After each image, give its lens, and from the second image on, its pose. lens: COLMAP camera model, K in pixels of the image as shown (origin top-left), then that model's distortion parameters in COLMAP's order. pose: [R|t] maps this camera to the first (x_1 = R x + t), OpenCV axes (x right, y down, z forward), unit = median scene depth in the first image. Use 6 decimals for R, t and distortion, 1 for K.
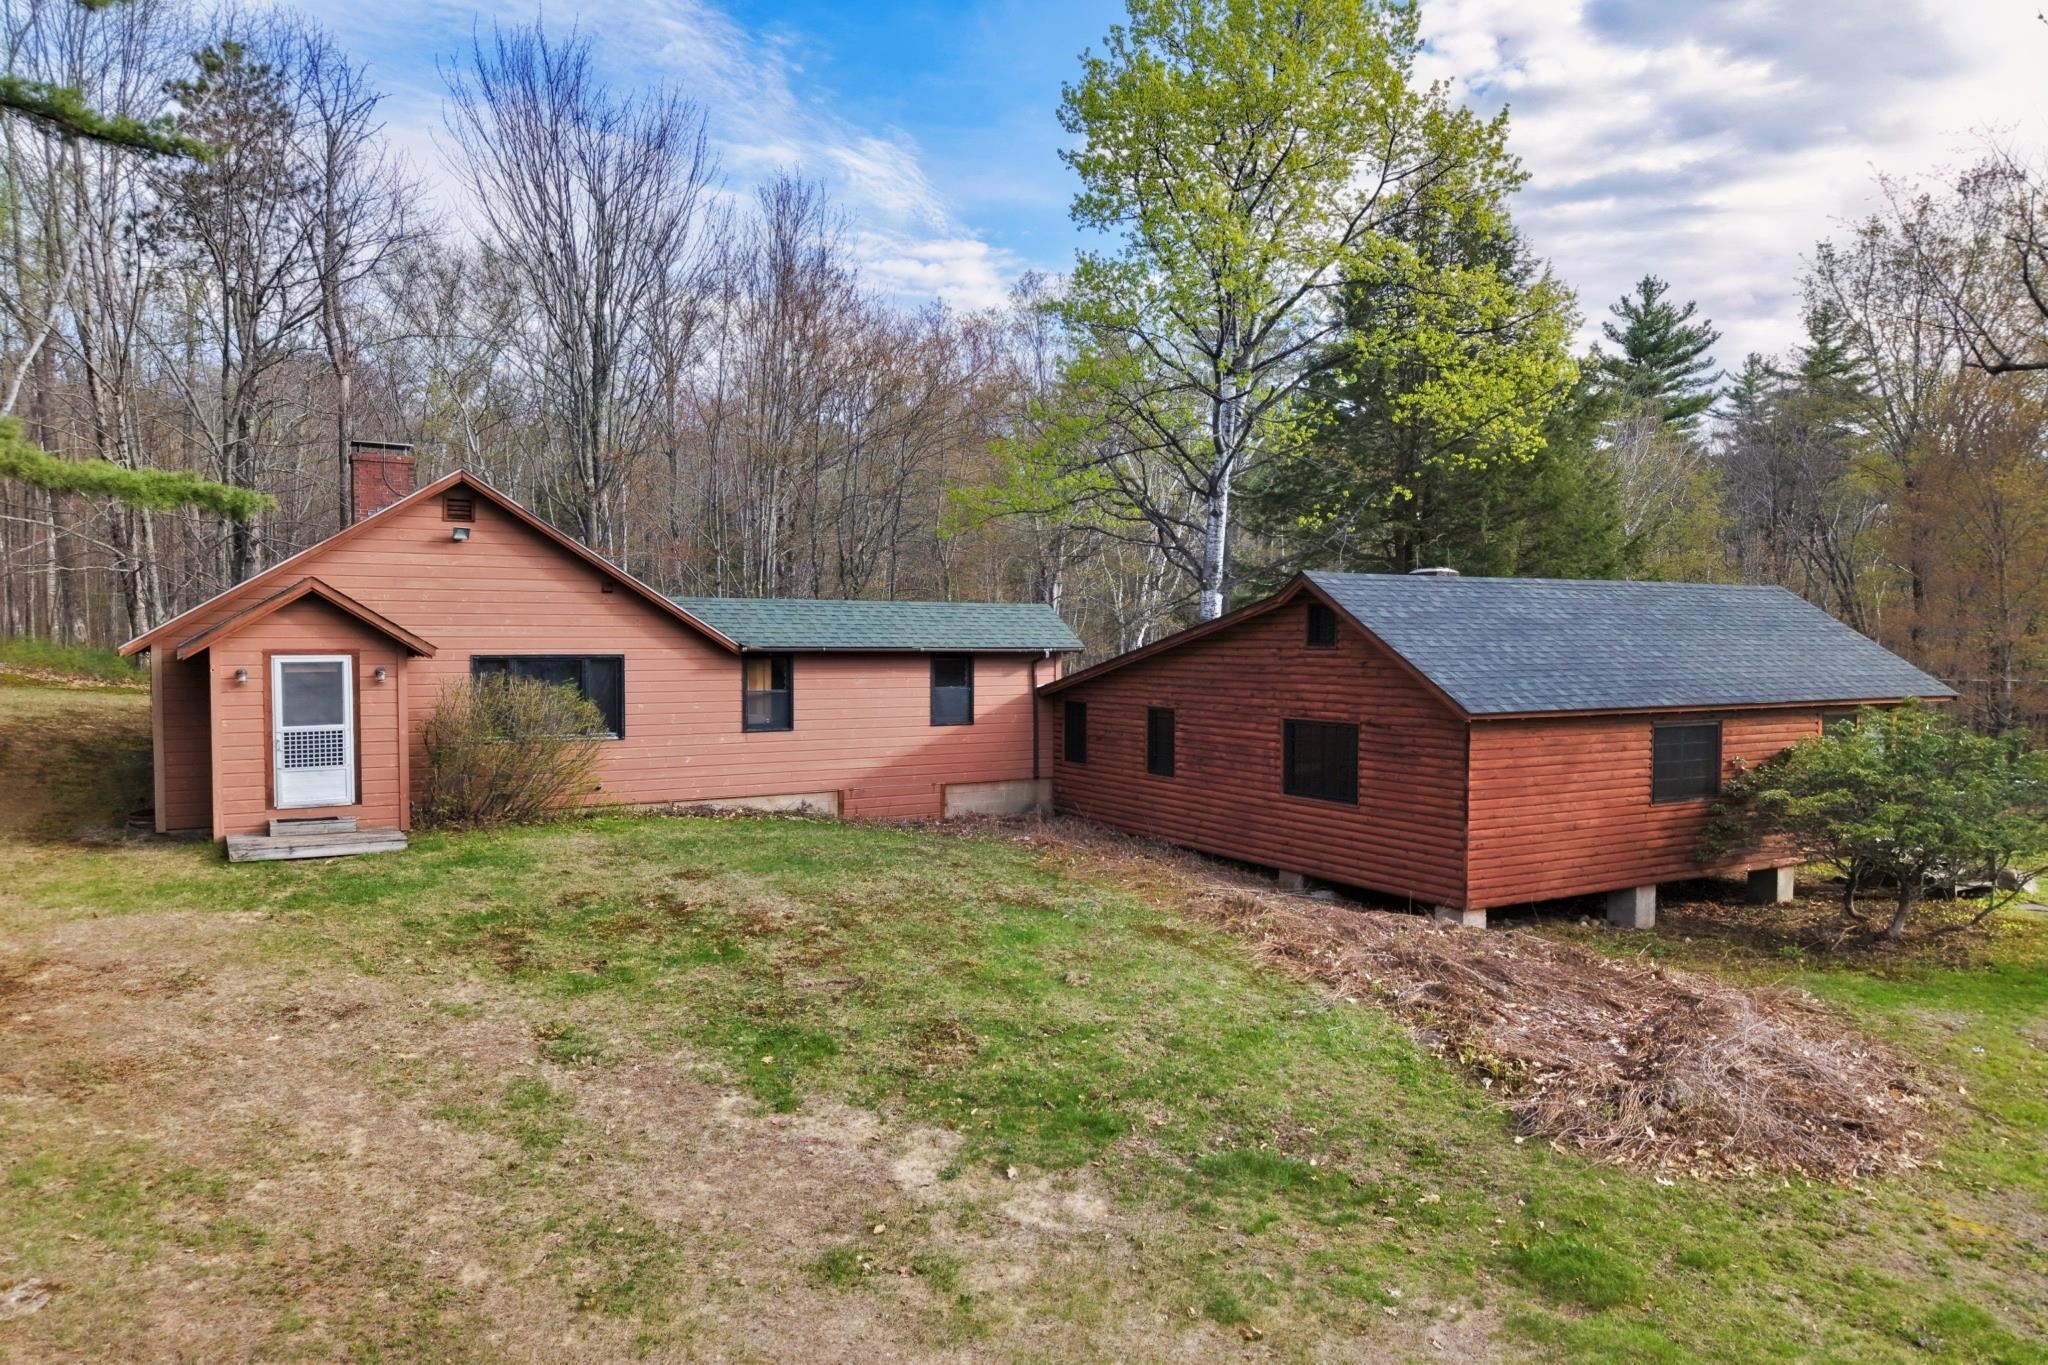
lens RADIAL K [[1408.4, 0, 1023.9], [0, 1408.4, 669.1], [0, 0, 1]] dist [0.009280, -0.001206]
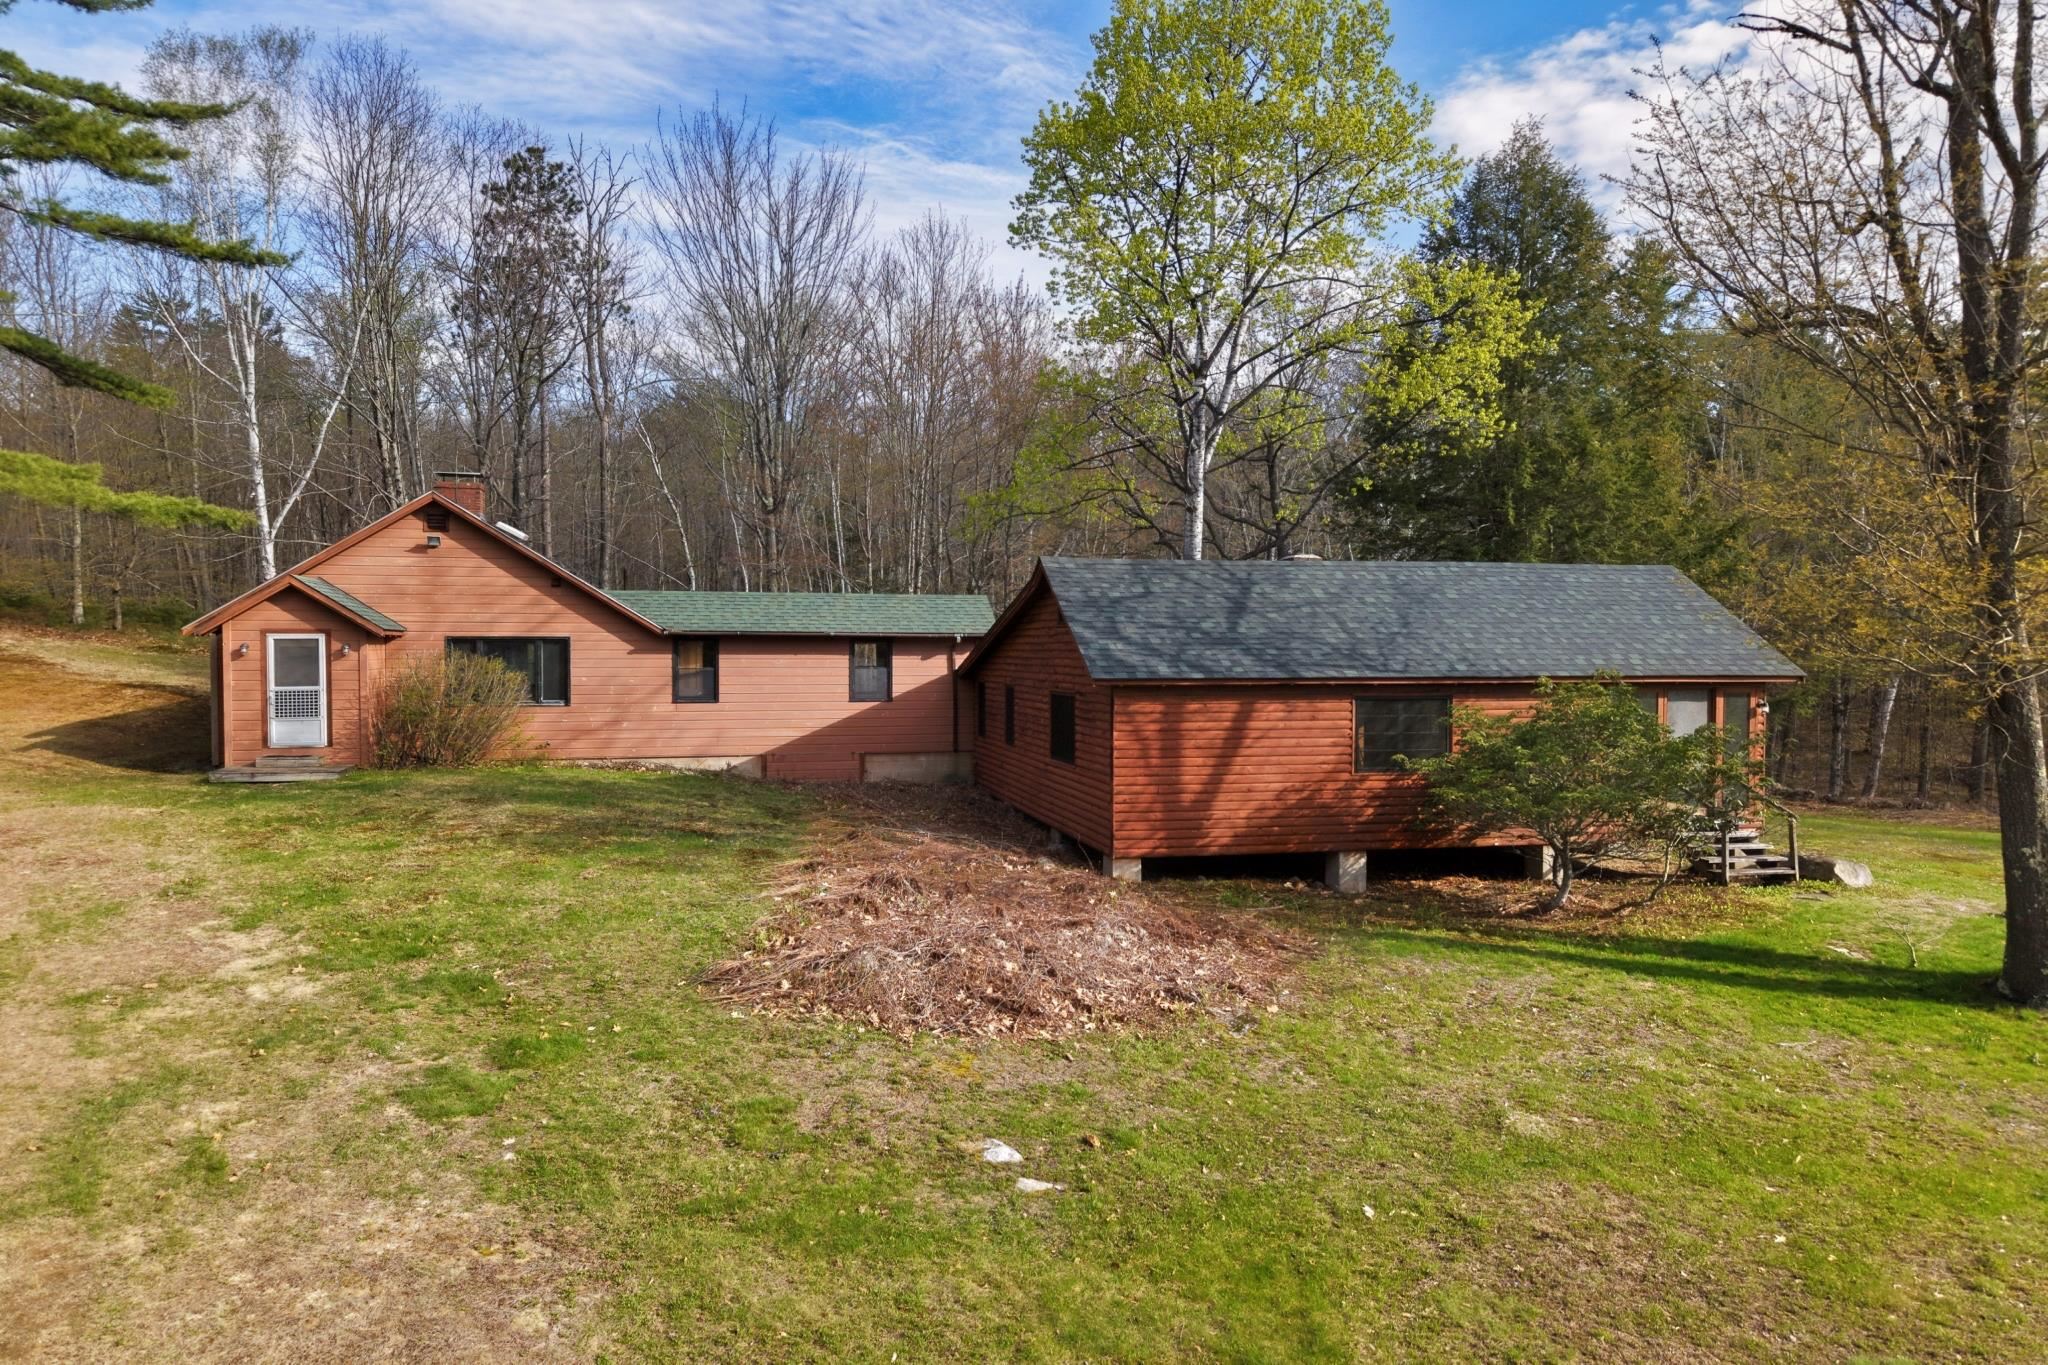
lens RADIAL K [[1408.4, 0, 1026.0], [0, 1408.4, 691.3], [0, 0, 1]] dist [0.009280, -0.001206]
pose [[0.953413, 0.007204, -0.301583, 0.467355], [-0.006081, 0.999971, 0.004661, 0.028797], [0.301608, -0.002610, 0.953428, -0.052474]]
